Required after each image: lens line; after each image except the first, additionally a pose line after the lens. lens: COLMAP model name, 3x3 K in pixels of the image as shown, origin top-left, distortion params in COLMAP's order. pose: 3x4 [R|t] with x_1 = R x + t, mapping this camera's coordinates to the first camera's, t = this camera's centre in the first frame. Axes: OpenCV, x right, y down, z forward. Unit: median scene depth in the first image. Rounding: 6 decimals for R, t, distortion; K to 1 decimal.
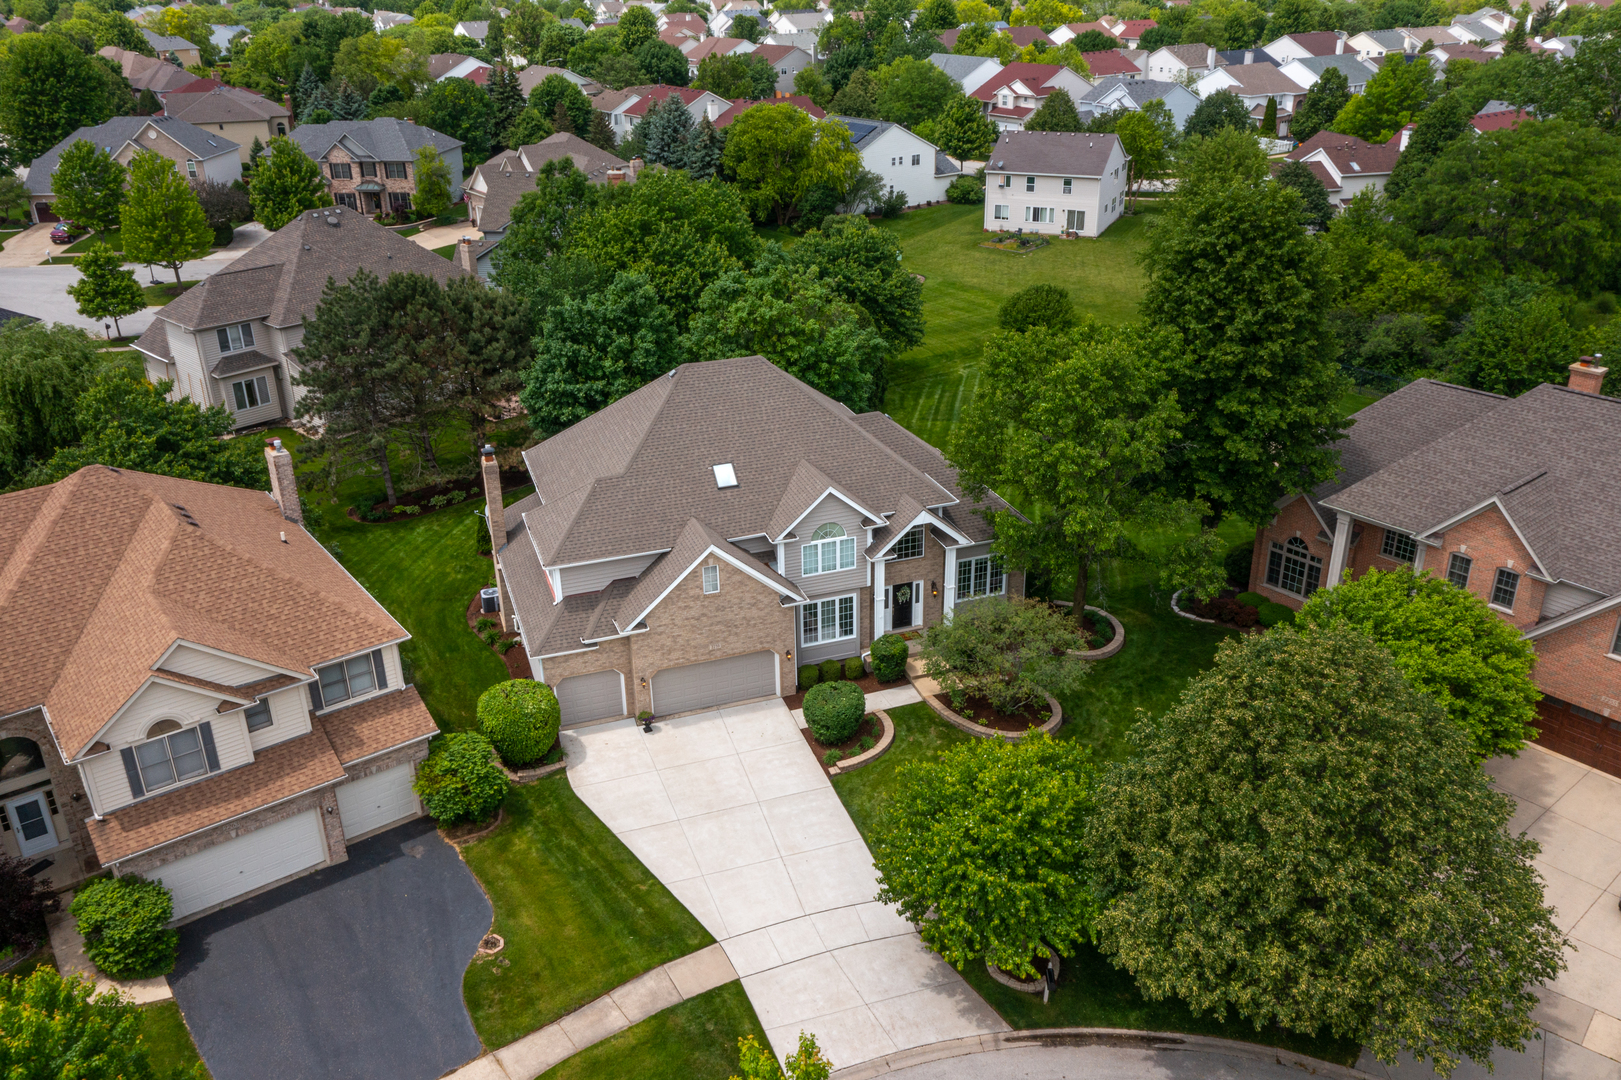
lens RADIAL K [[1310.1, 0, 811.6], [0, 1310.1, 536.5], [0, 0, 1]] dist [-0.004987, -0.006804]
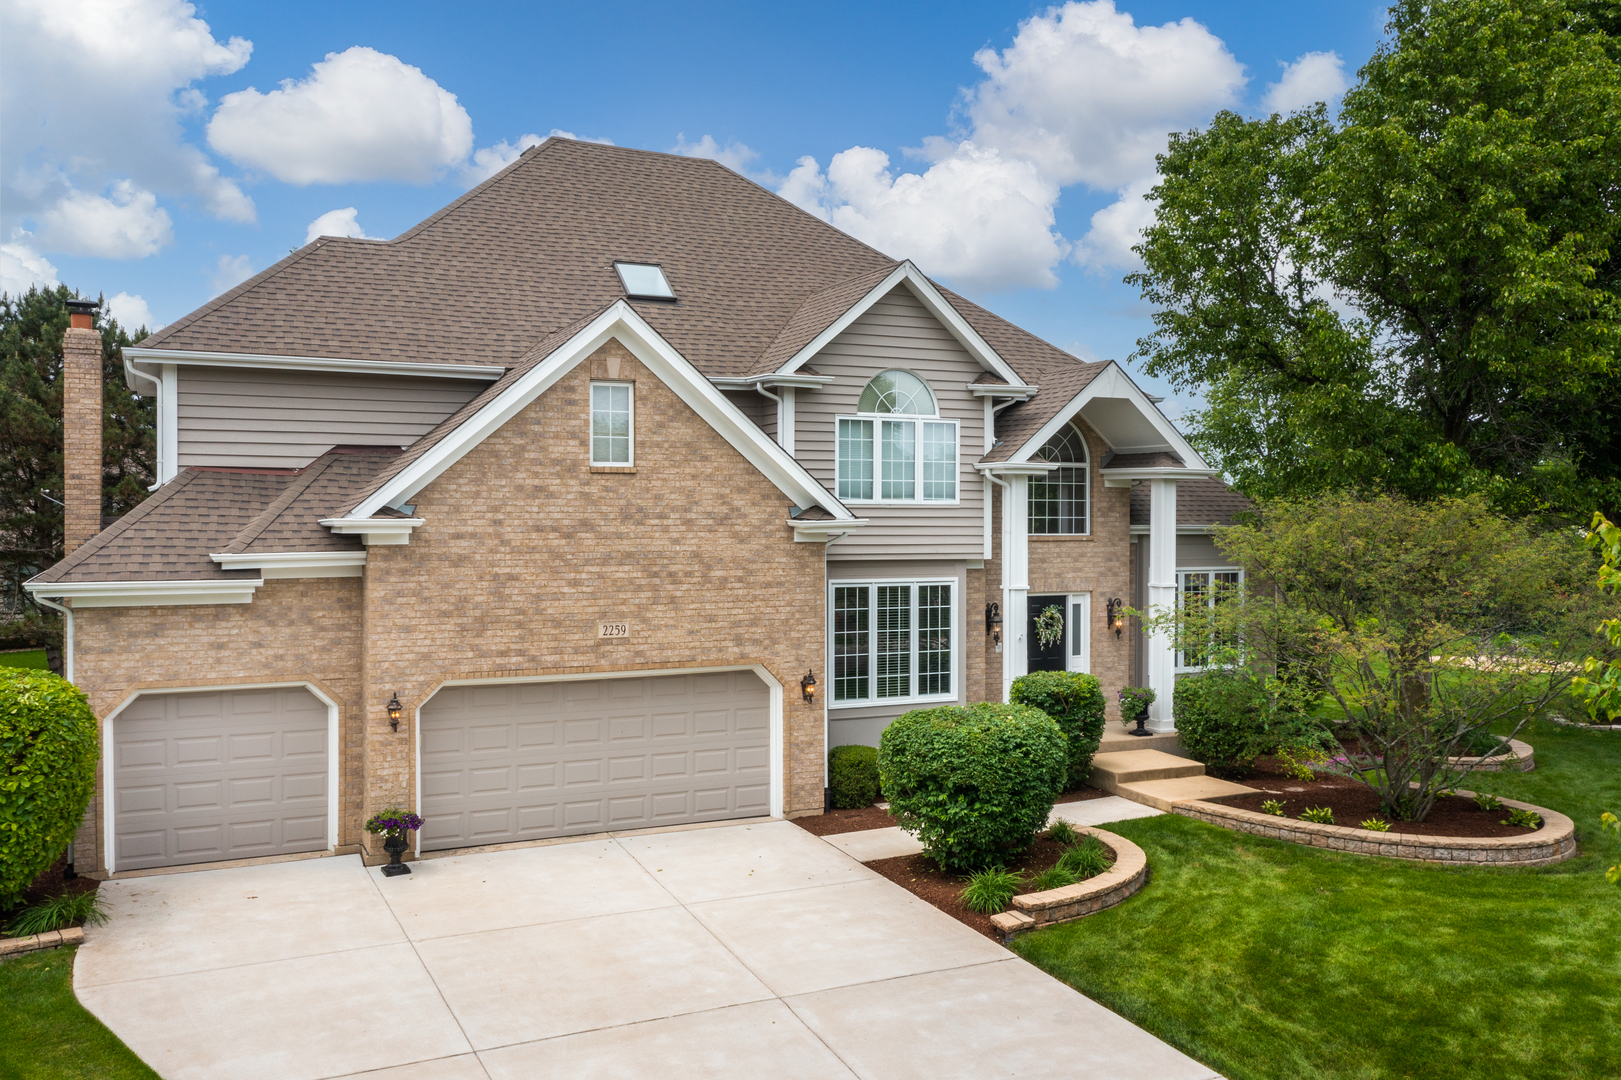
lens RADIAL K [[1310.1, 0, 814.4], [0, 1310.1, 541.2], [0, 0, 1]] dist [-0.004987, -0.006804]
pose [[0.992292, 0.017782, 0.122643, -0.063354], [0.037663, 0.899566, -0.435158, 0.218541], [-0.118063, 0.436423, 0.891962, 0.663872]]
